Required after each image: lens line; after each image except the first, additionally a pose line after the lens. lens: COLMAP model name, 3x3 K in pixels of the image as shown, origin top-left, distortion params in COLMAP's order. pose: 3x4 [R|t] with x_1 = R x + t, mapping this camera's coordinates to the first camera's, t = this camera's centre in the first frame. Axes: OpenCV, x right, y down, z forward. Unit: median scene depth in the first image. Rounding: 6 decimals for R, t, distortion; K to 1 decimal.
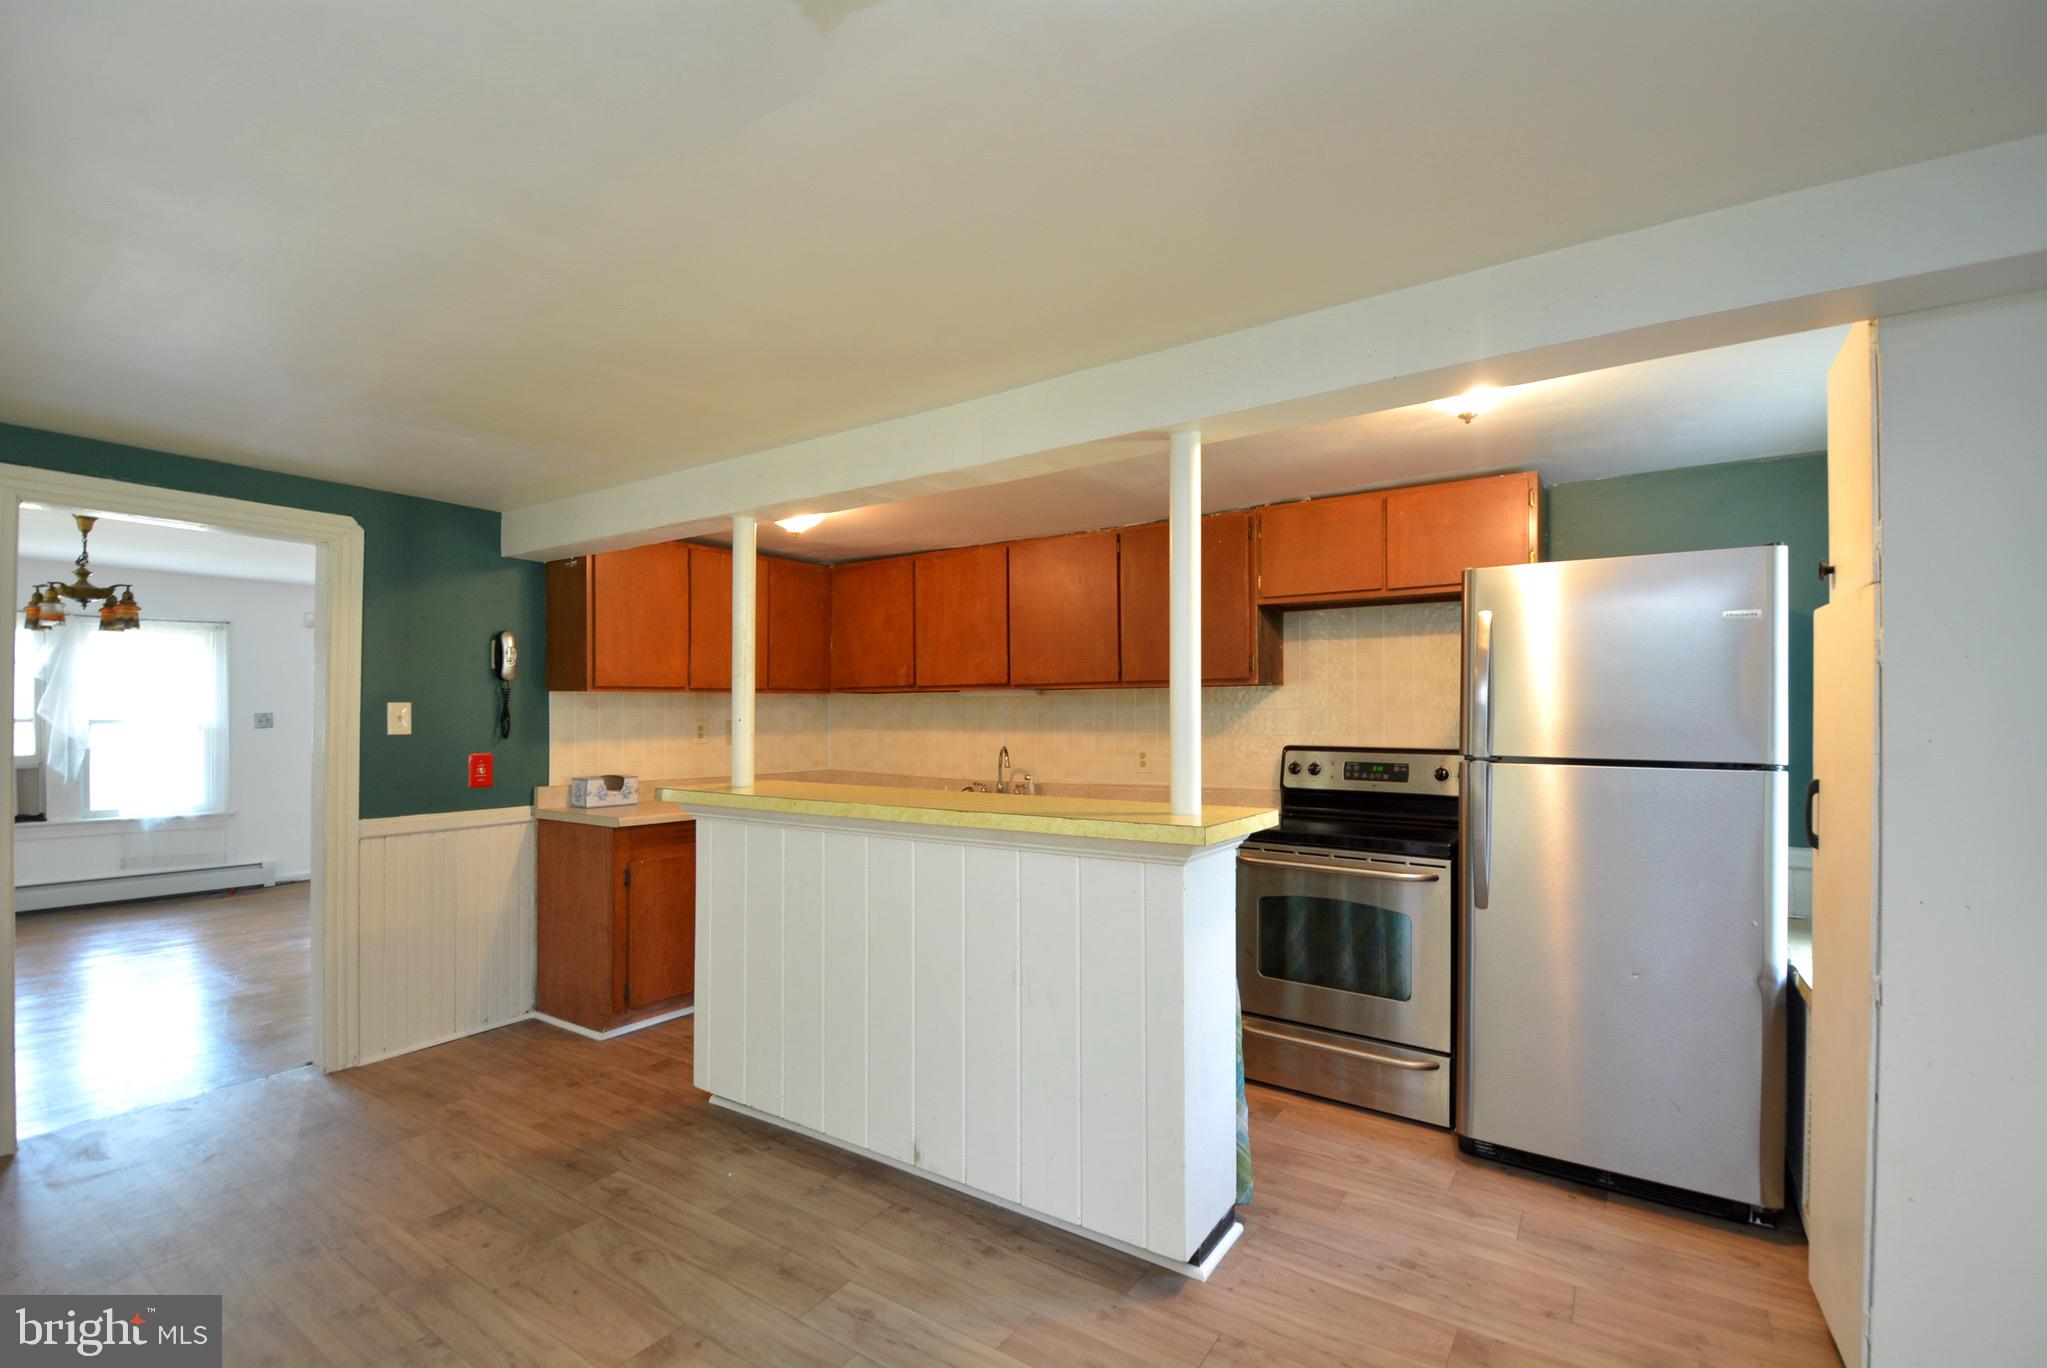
lens RADIAL K [[901.1, 0, 1035.2], [0, 901.1, 691.5], [0, 0, 1]] dist [-0.011535, -0.004054]
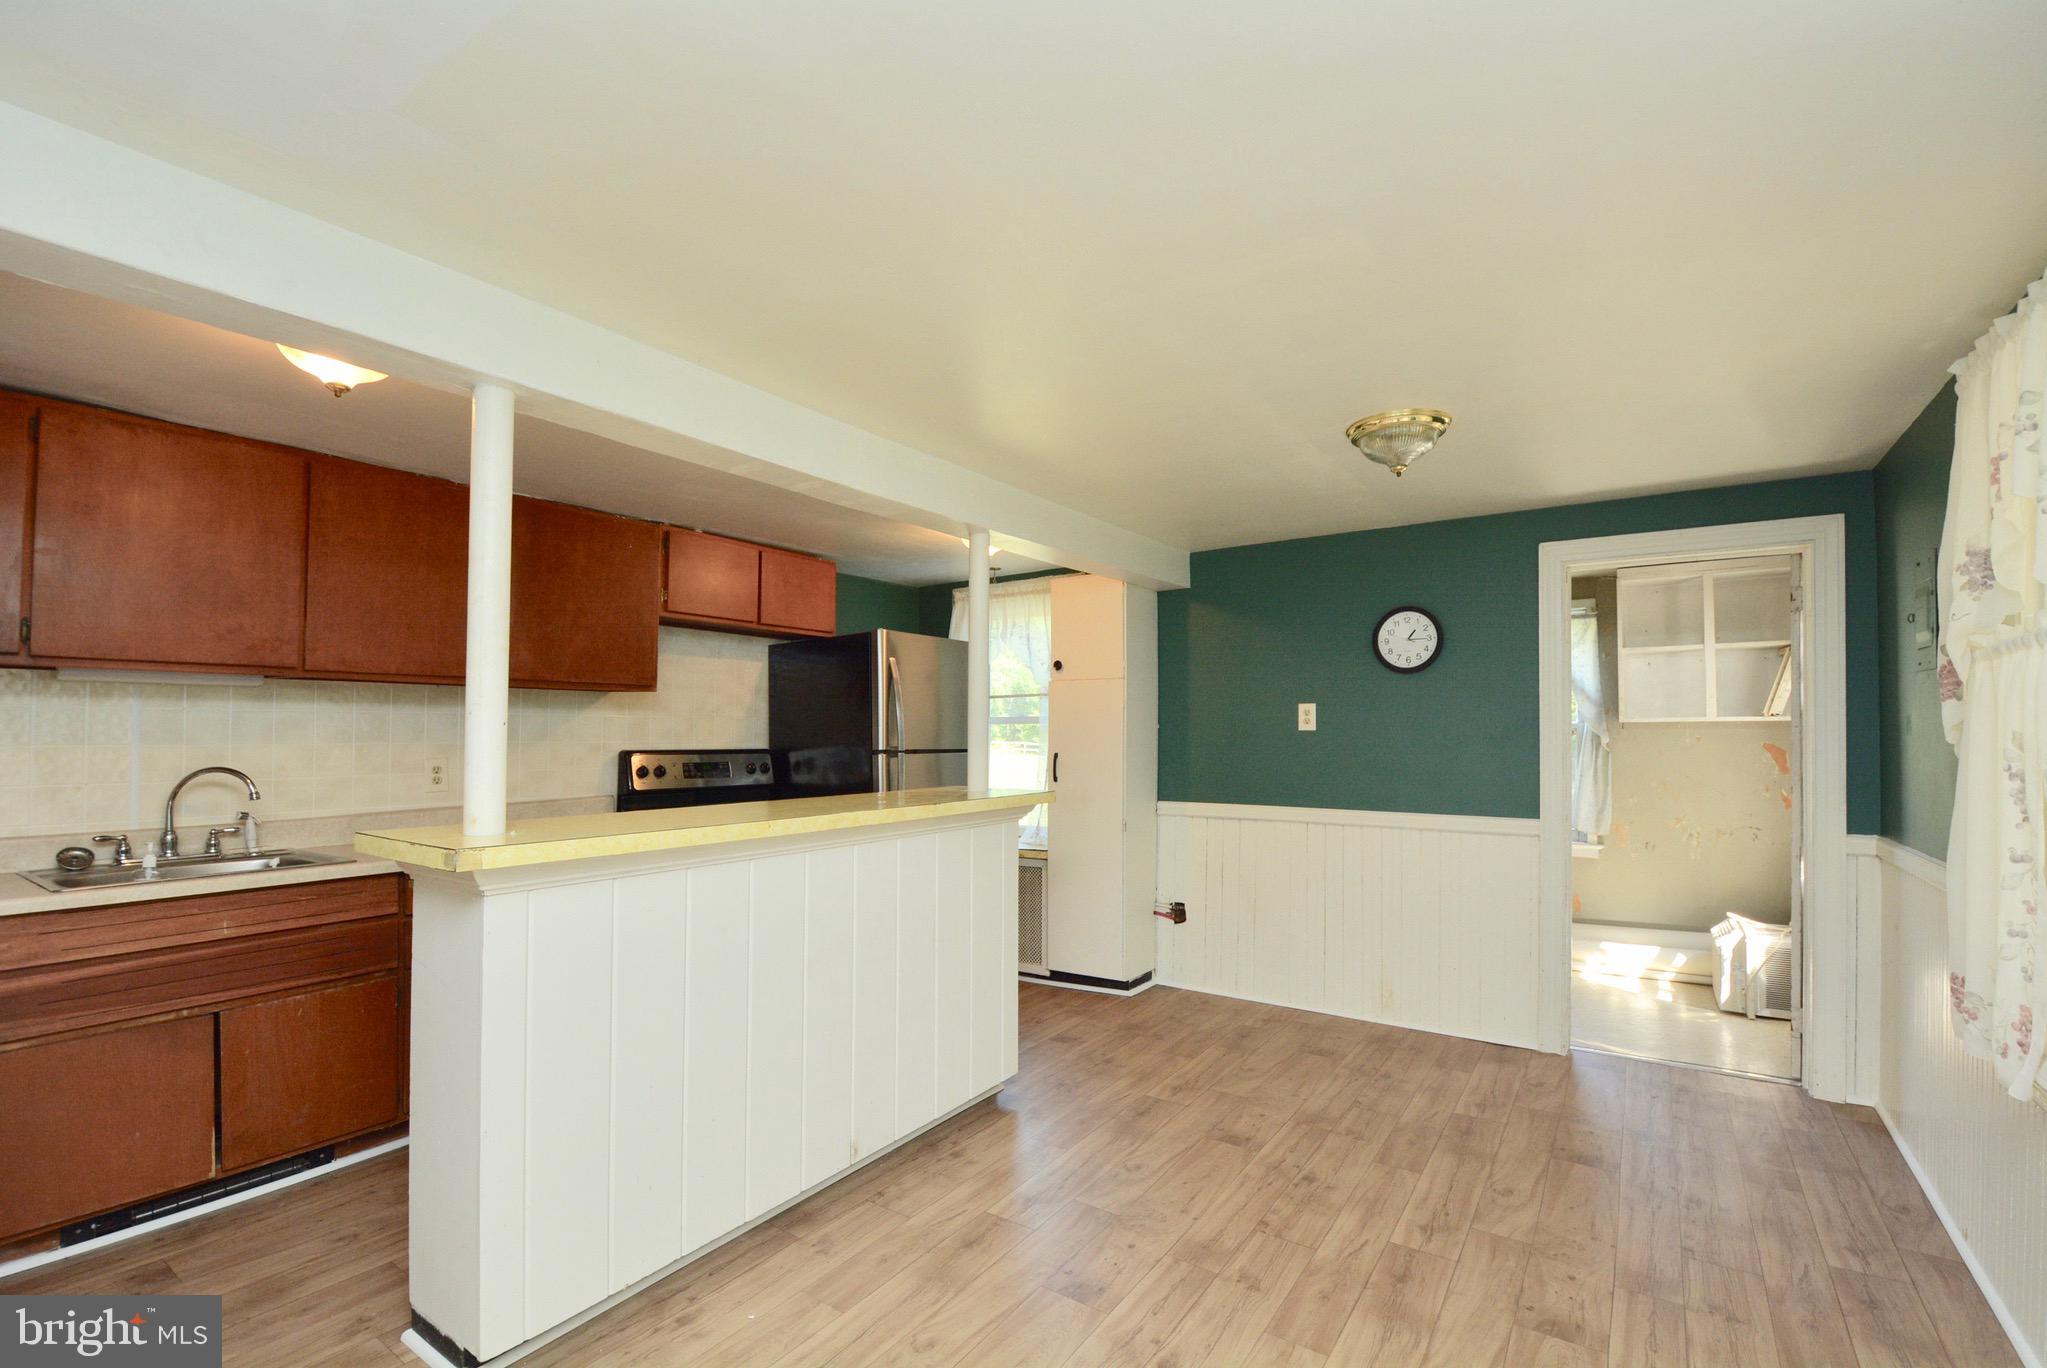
lens RADIAL K [[901.1, 0, 1043.8], [0, 901.1, 715.5], [0, 0, 1]] dist [-0.011535, -0.004054]
pose [[0.012151, 0.016673, 0.999787, -0.764669], [-0.031257, 0.999379, -0.016286, 0.021668], [-0.999438, -0.031052, 0.012665, 0.513912]]
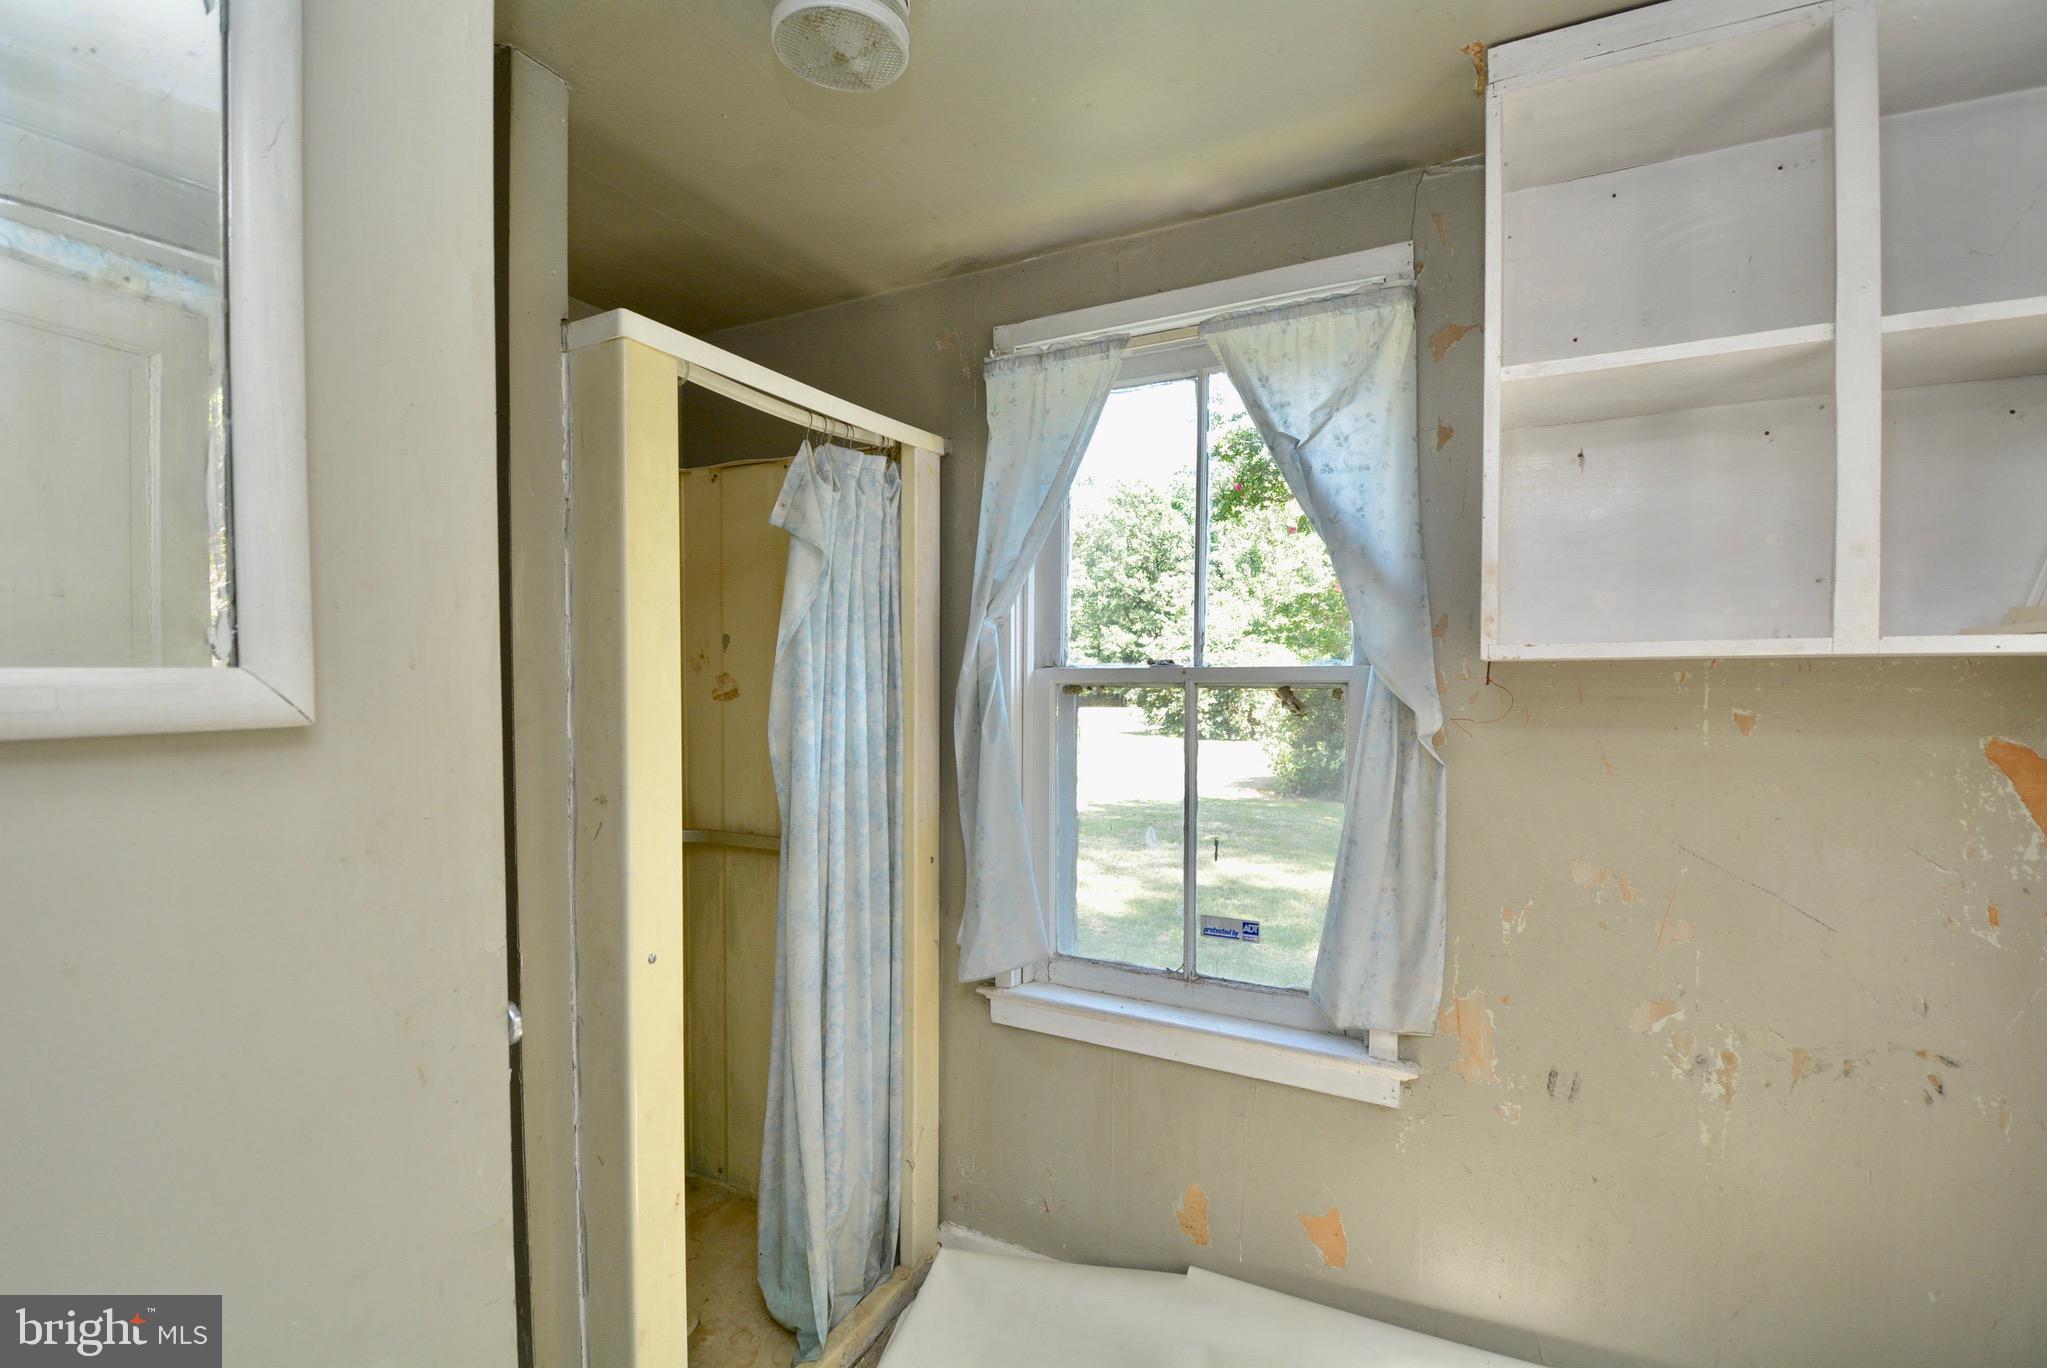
lens RADIAL K [[901.1, 0, 1027.0], [0, 901.1, 688.2], [0, 0, 1]] dist [-0.011535, -0.004054]
pose [[-0.115876, -0.024302, 0.992966, 0.258058], [-0.034023, 0.999211, 0.020484, -0.005609], [-0.992681, -0.031410, -0.116612, -0.112709]]
